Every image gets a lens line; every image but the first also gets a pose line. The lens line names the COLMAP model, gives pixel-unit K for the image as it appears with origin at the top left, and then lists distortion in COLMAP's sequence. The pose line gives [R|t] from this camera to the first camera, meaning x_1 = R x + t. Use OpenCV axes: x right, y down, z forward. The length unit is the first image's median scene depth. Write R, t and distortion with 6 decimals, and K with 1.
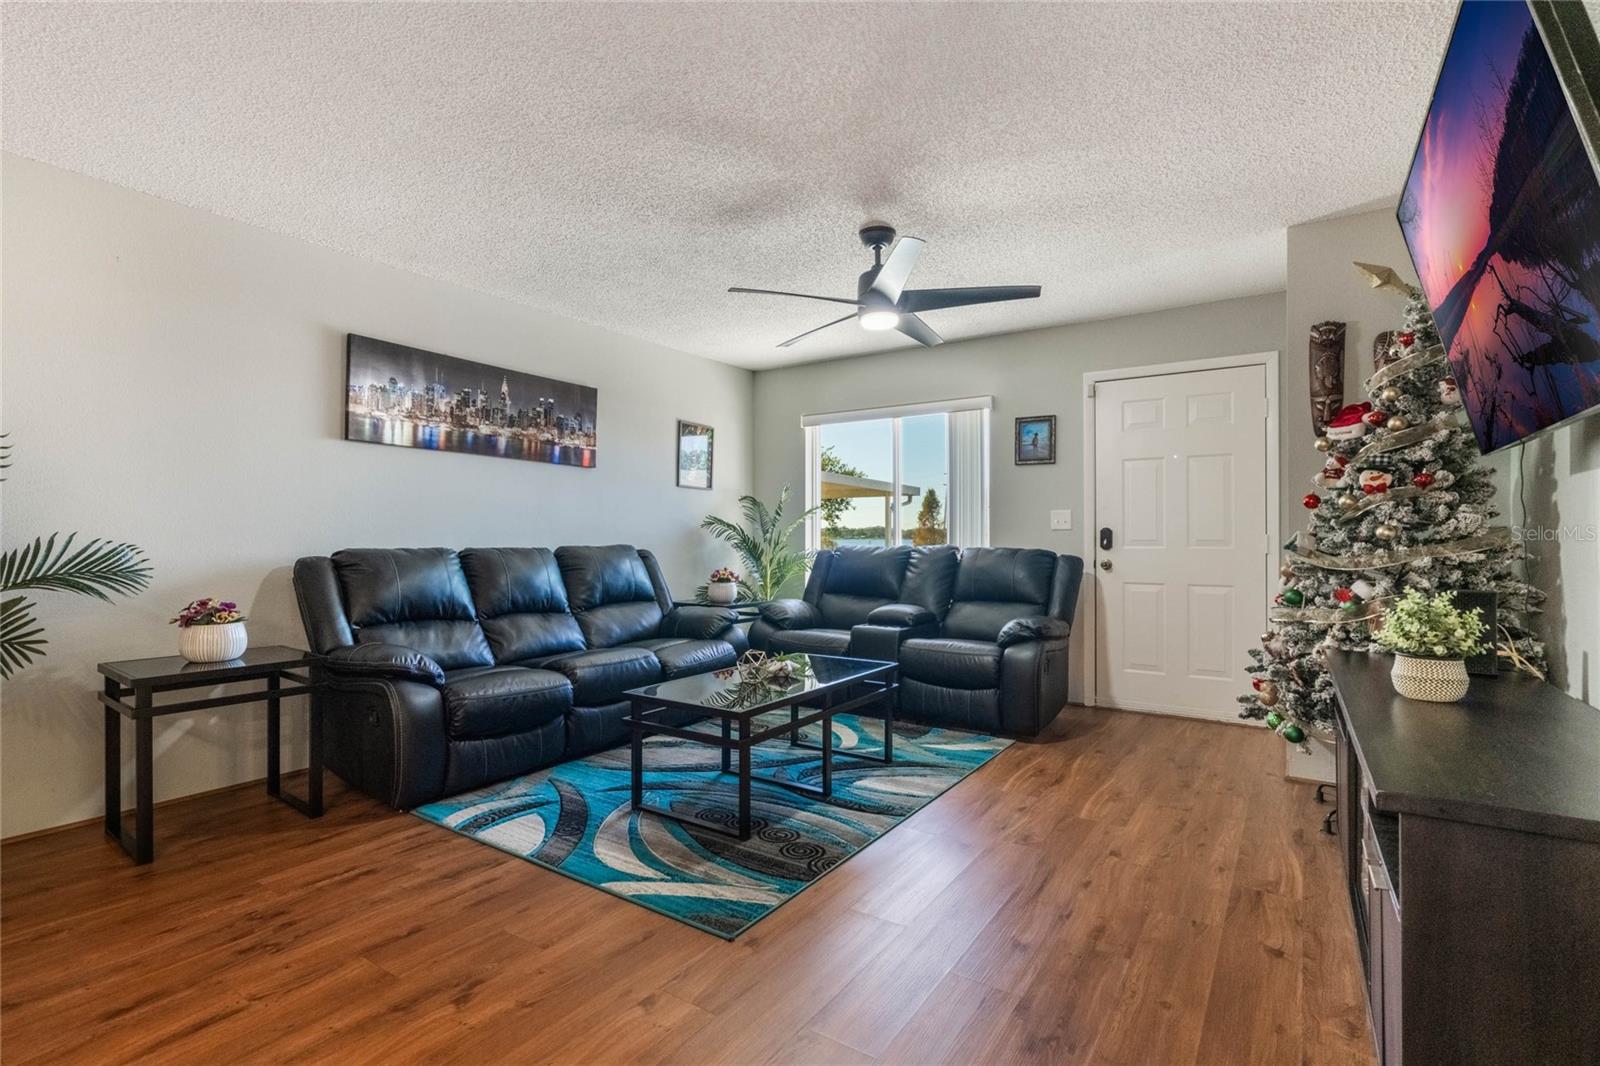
lens RADIAL K [[736.5, 0, 805.0], [0, 736.5, 532.5], [0, 0, 1]] dist [-0.003254, -0.000420]
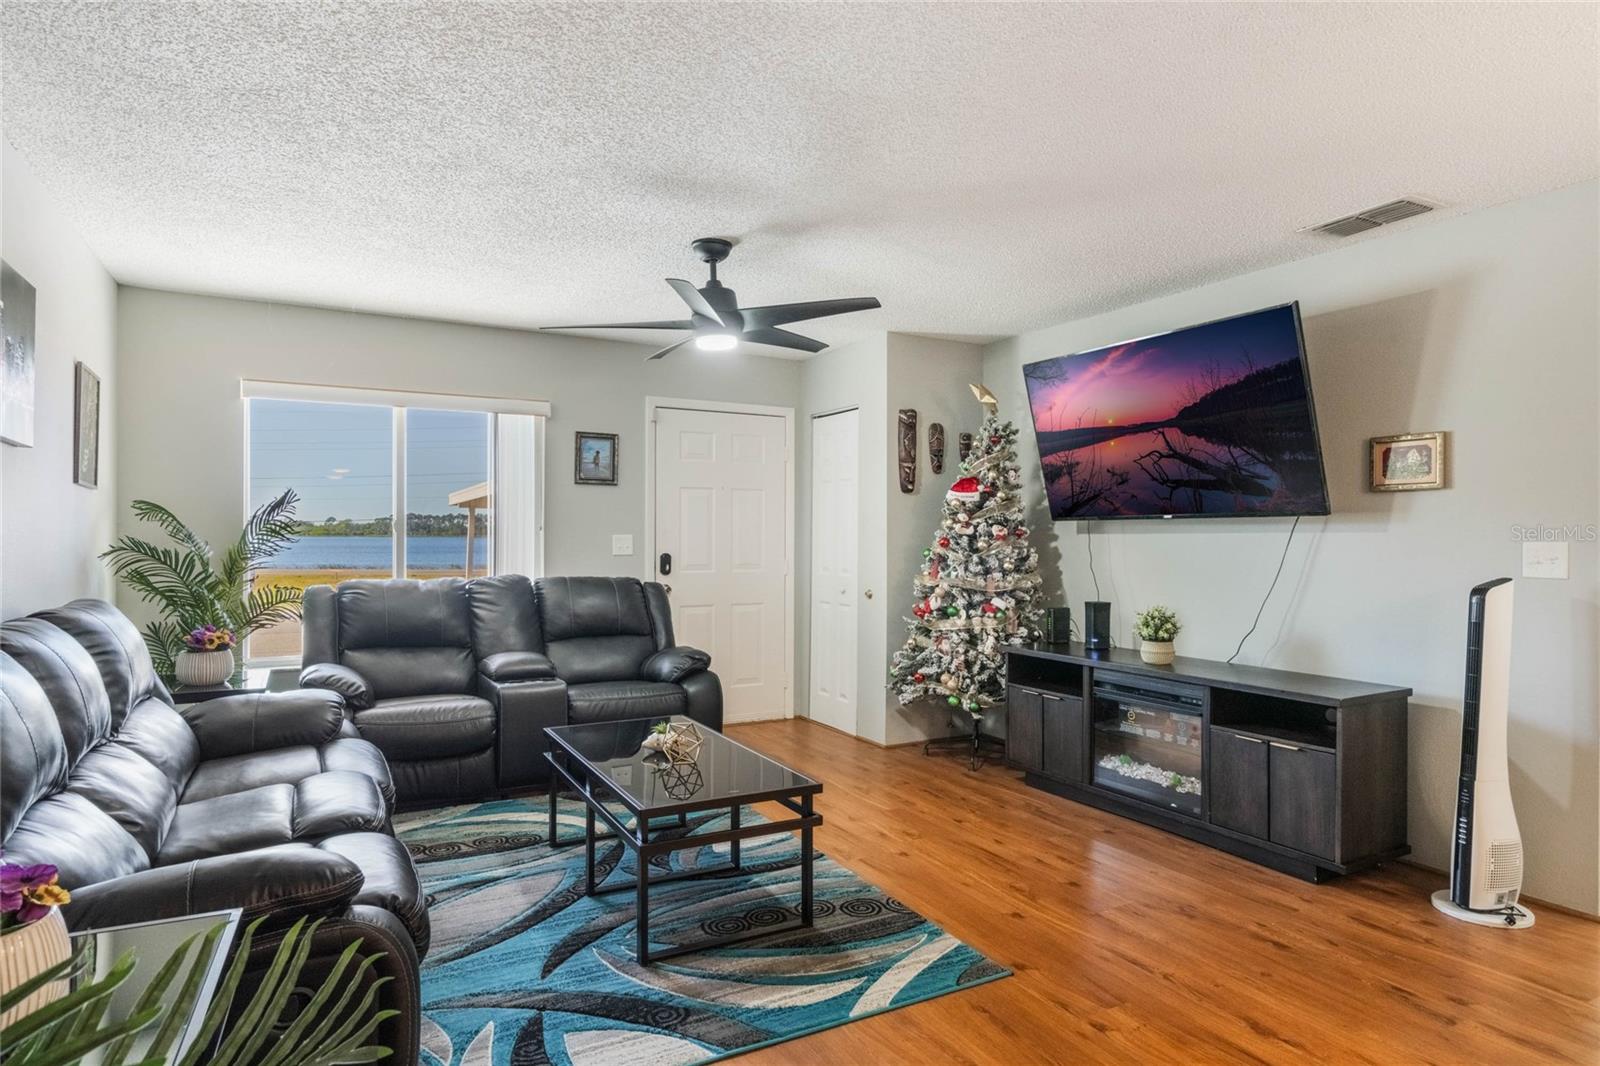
lens RADIAL K [[880.1, 0, 765.2], [0, 880.1, 534.1], [0, 0, 1]] dist [-0.001763, -0.000119]
pose [[0.488271, 0.002444, 0.872689, -0.984602], [-0.007215, 0.999973, 0.001237, -0.059760], [-0.872662, -0.006900, 0.488275, 0.489577]]
